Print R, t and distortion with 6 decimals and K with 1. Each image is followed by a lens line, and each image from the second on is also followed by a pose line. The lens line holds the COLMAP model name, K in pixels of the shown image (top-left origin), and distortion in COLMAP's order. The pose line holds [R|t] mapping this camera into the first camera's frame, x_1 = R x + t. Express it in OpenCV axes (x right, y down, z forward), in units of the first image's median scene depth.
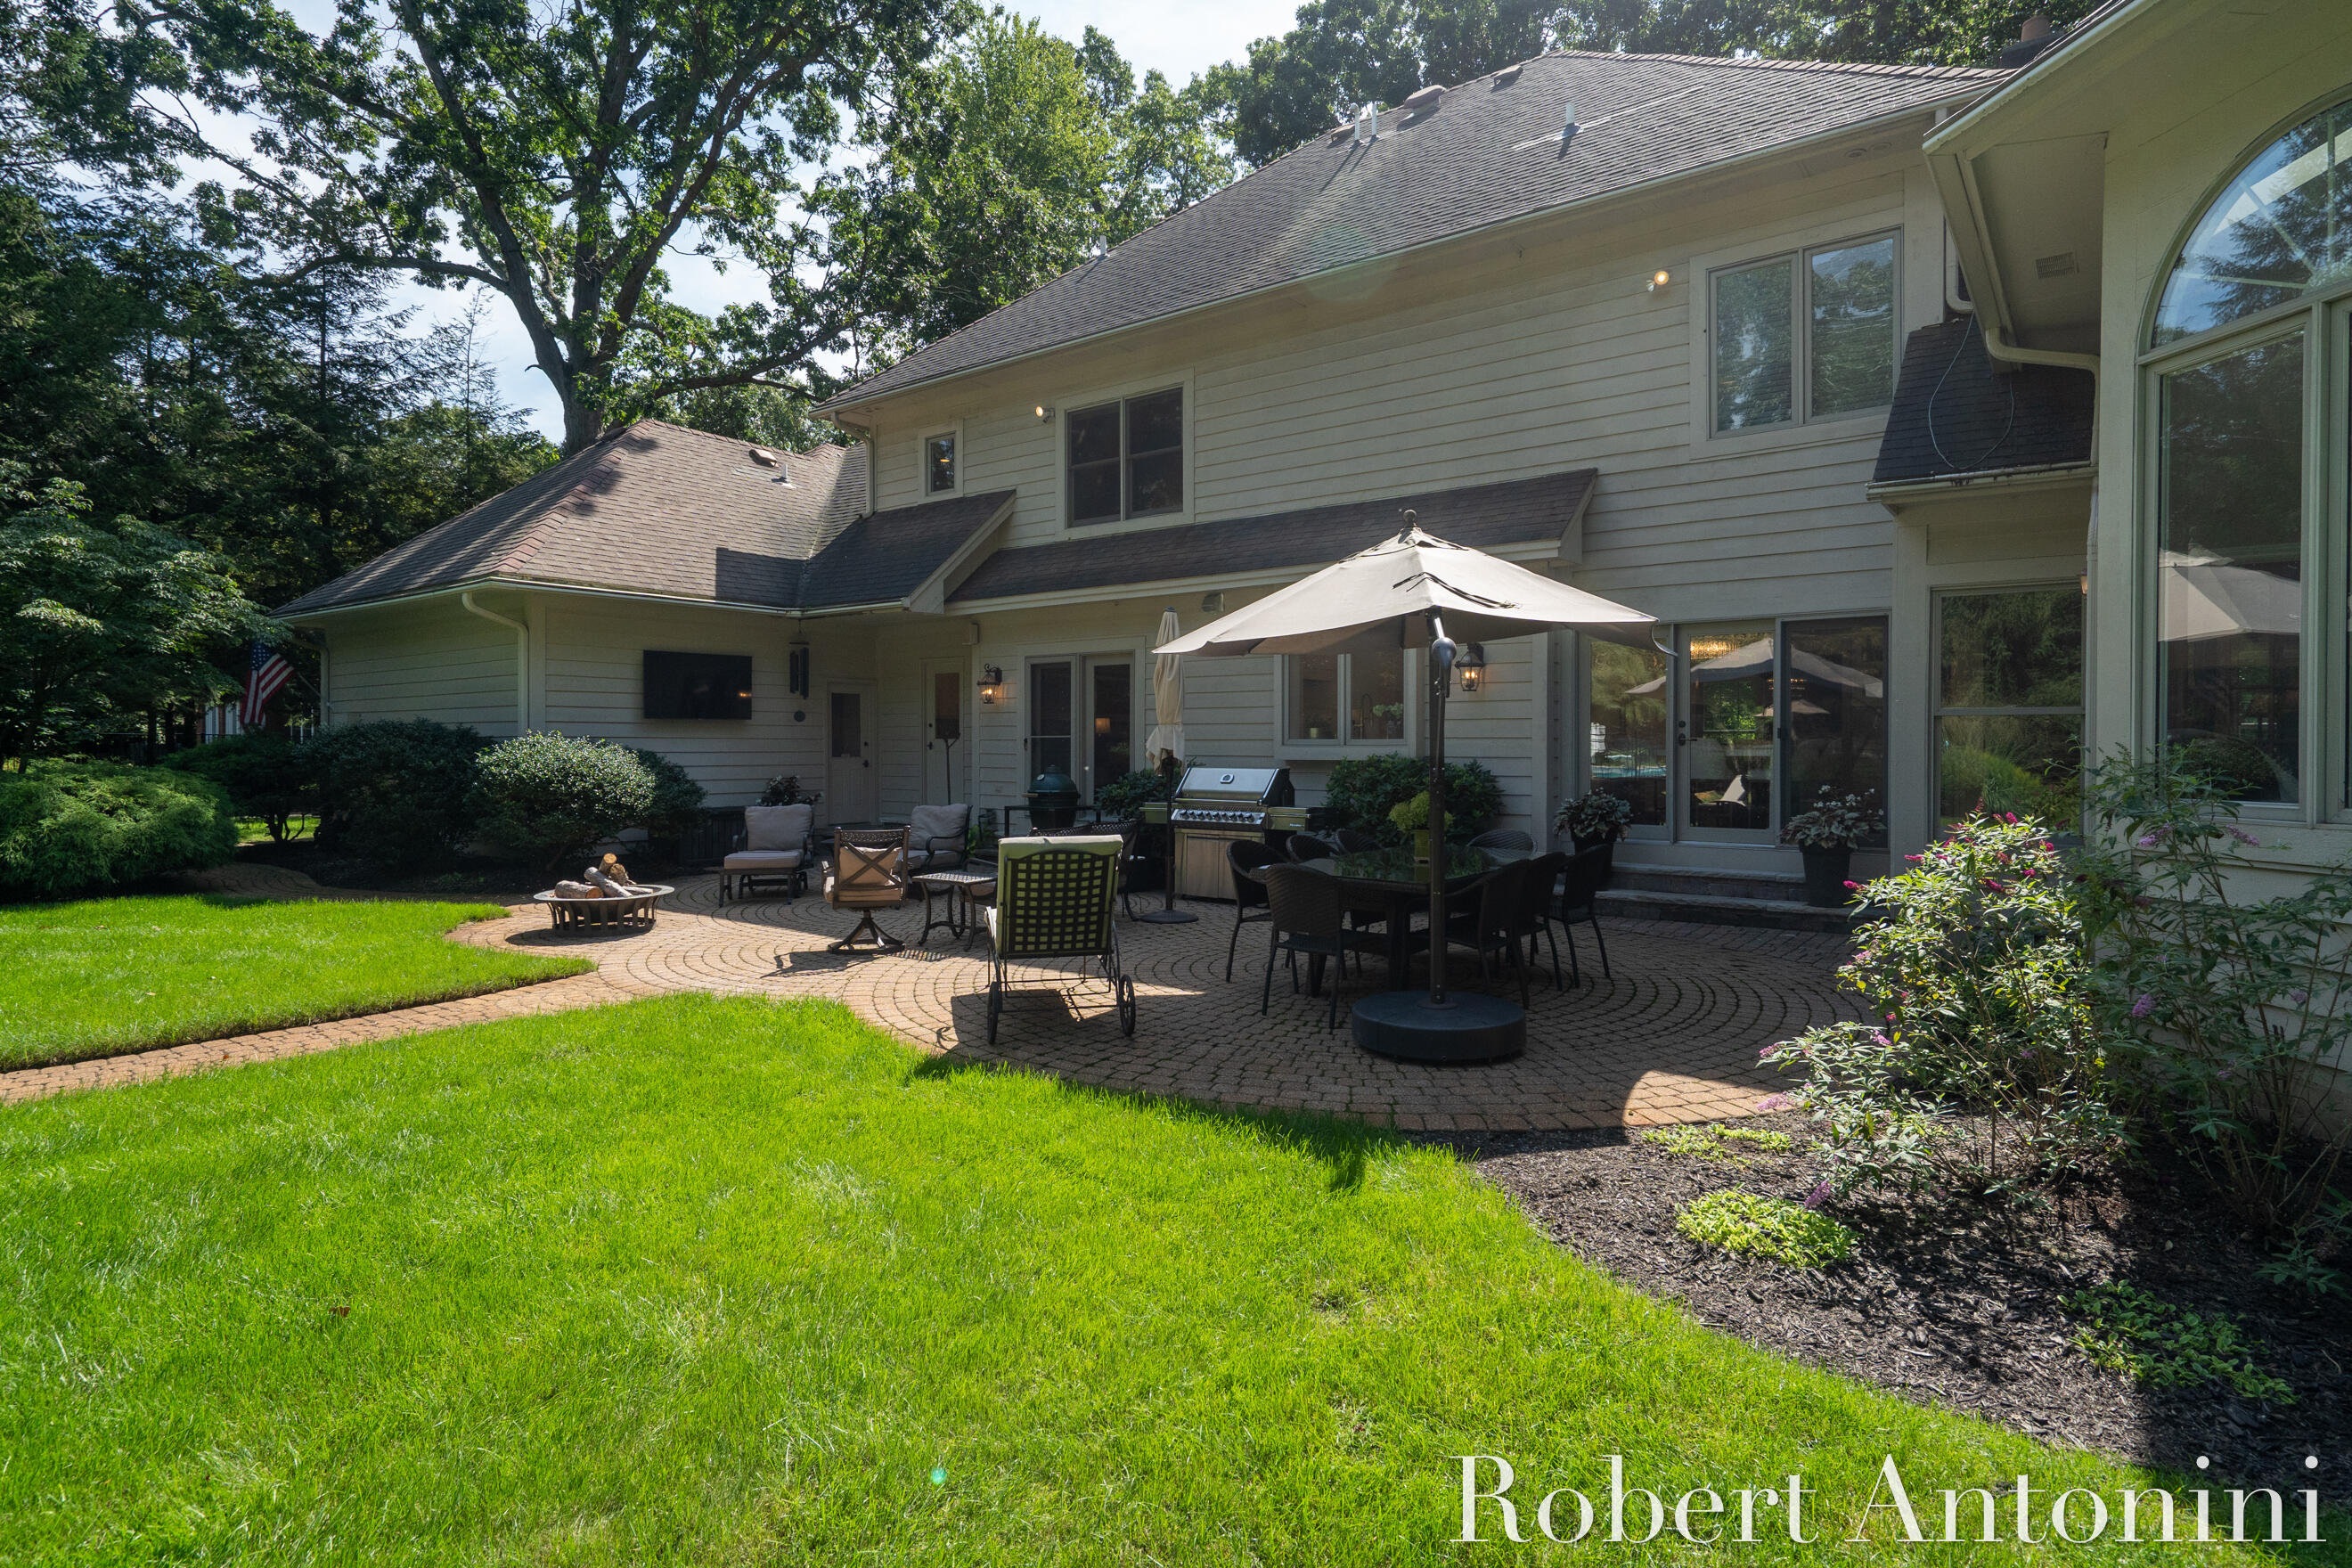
lens RADIAL K [[1240.5, 0, 1149.2], [0, 1240.5, 751.4], [0, 0, 1]] dist [0.005323, 0.000783]
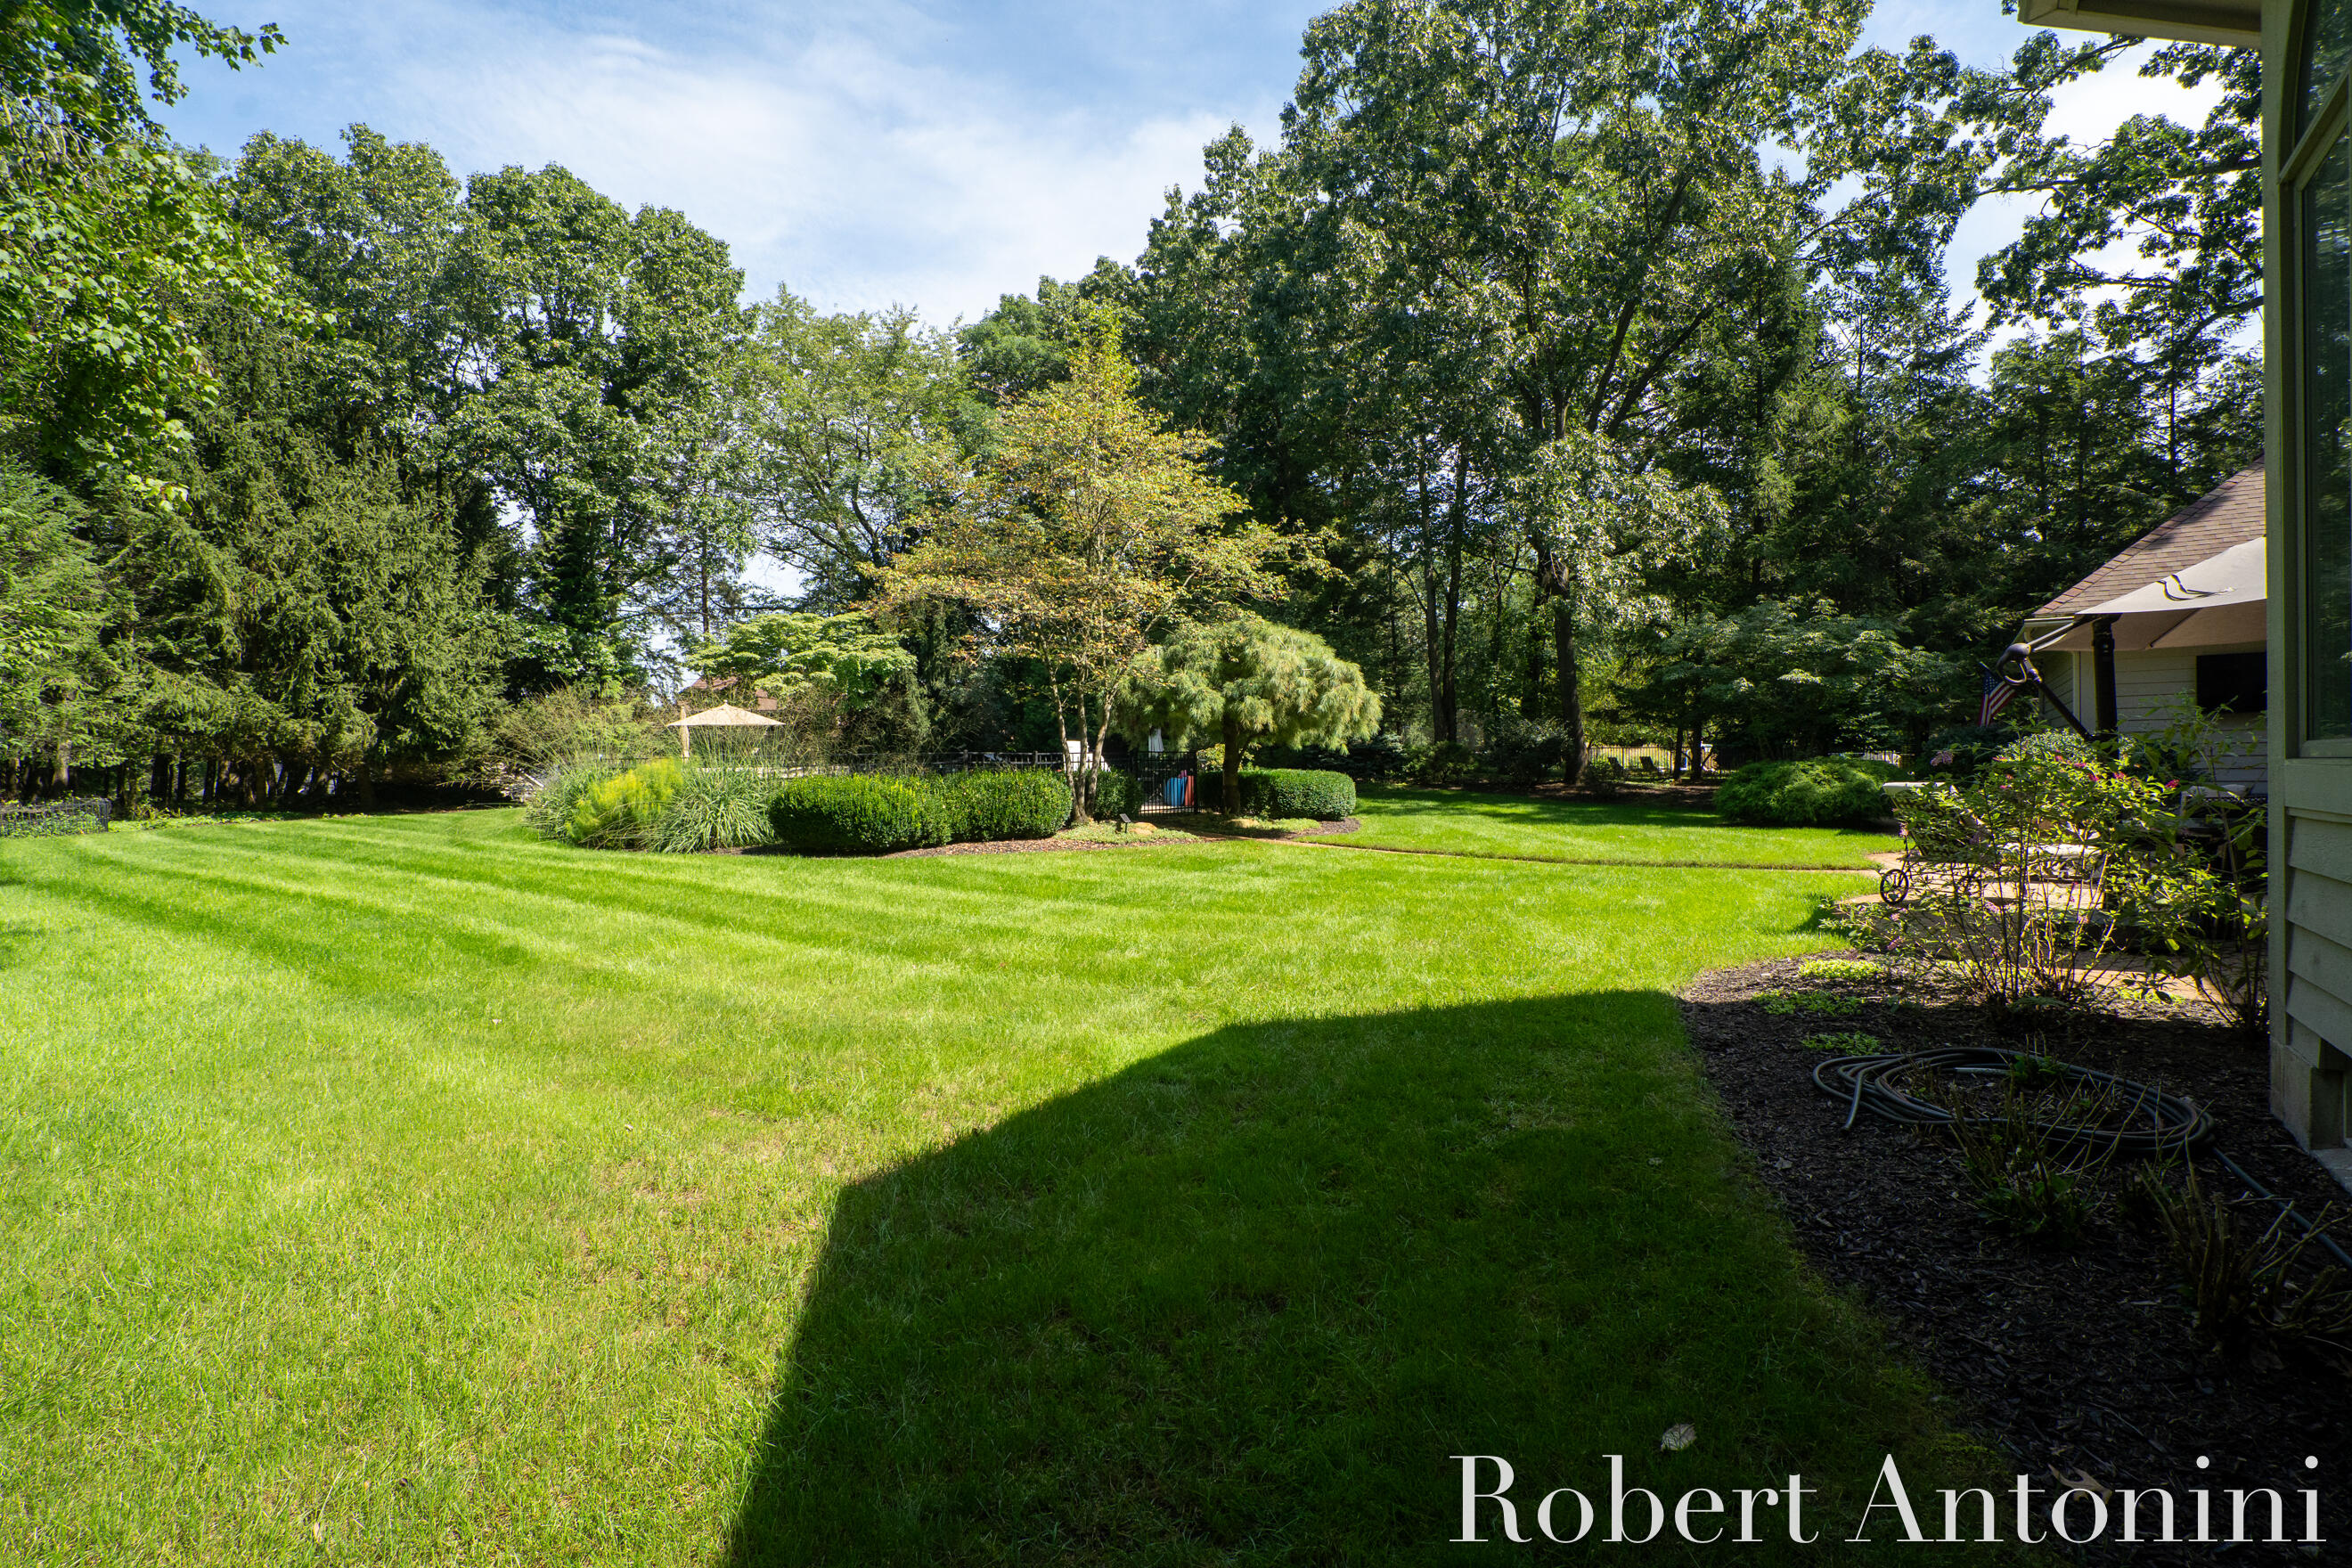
lens RADIAL K [[1061.0, 0, 1146.2], [0, 1061.0, 769.6], [0, 0, 1]] dist [-0.004200, 0.002005]
pose [[0.019560, -0.001449, -0.999808, 0.507098], [0.010029, 0.999949, -0.001253, 0.016661], [0.999758, -0.010003, 0.019573, 0.001140]]
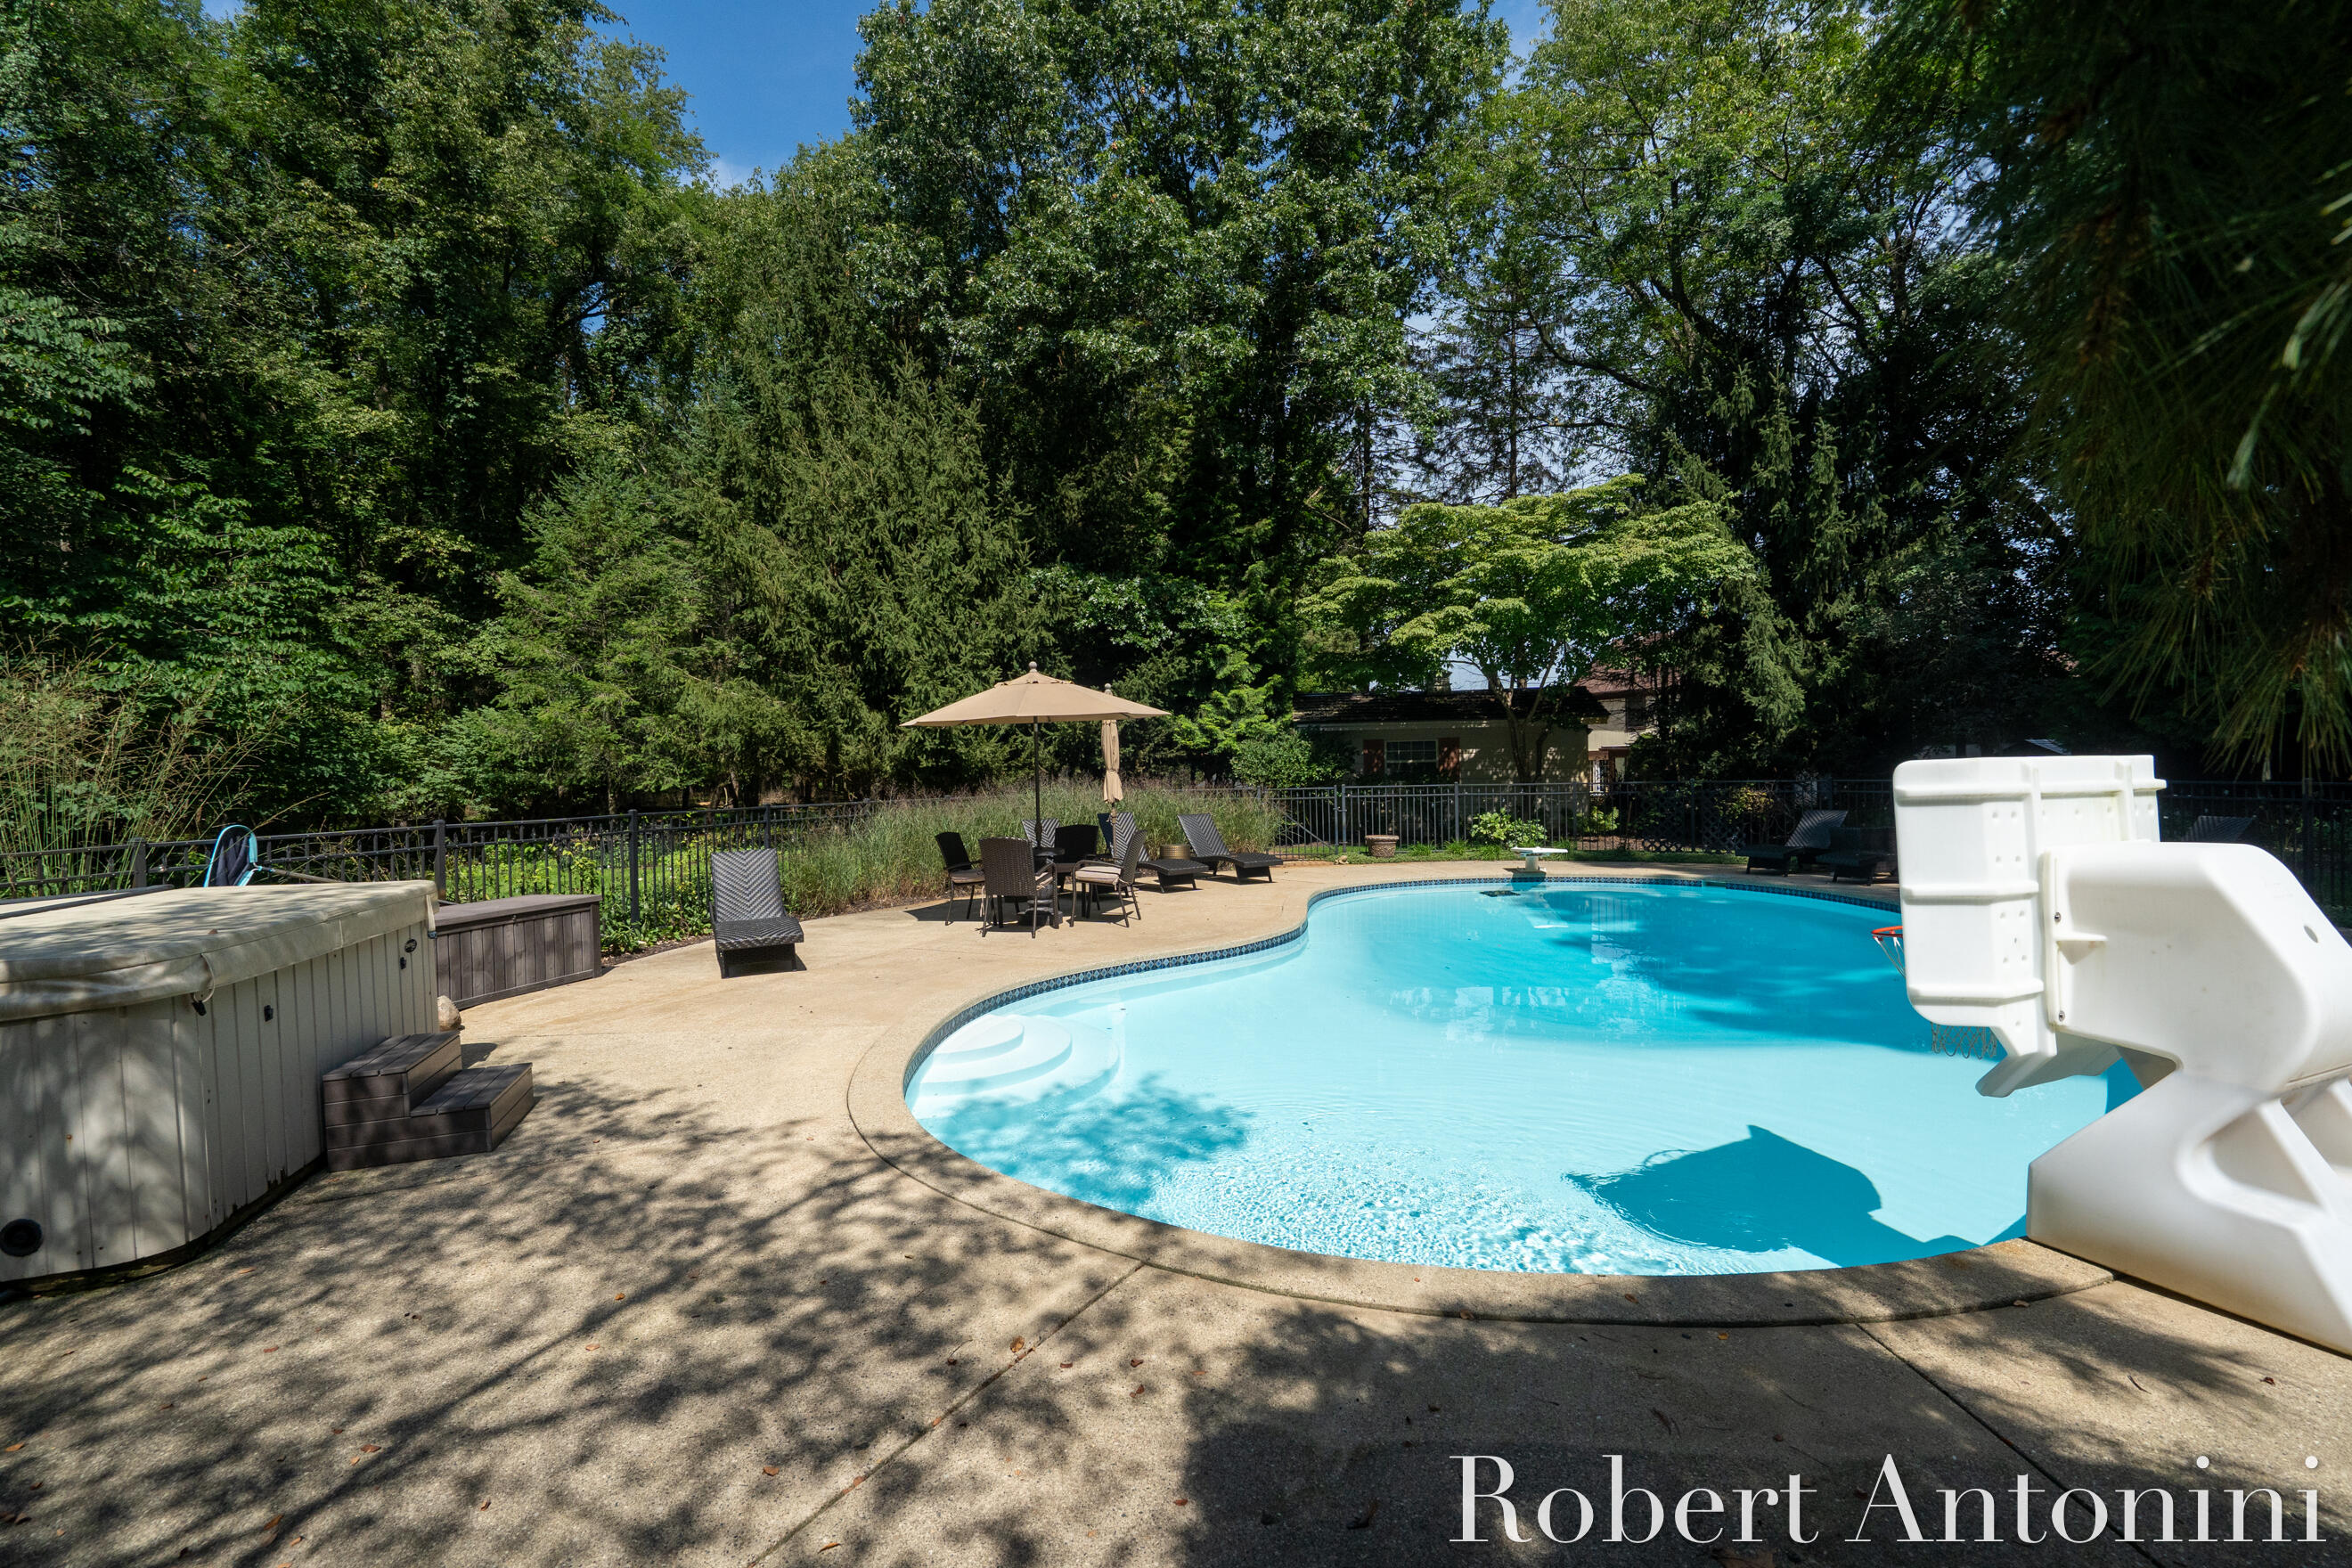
lens RADIAL K [[1061.0, 0, 1180.0], [0, 1061.0, 780.3], [0, 0, 1]] dist [-0.004200, 0.002005]
pose [[-0.759638, 0.017053, -0.650123, -0.749532], [0.013224, 0.999855, 0.010775, -0.026326], [0.650212, -0.000412, -0.759753, -0.020732]]
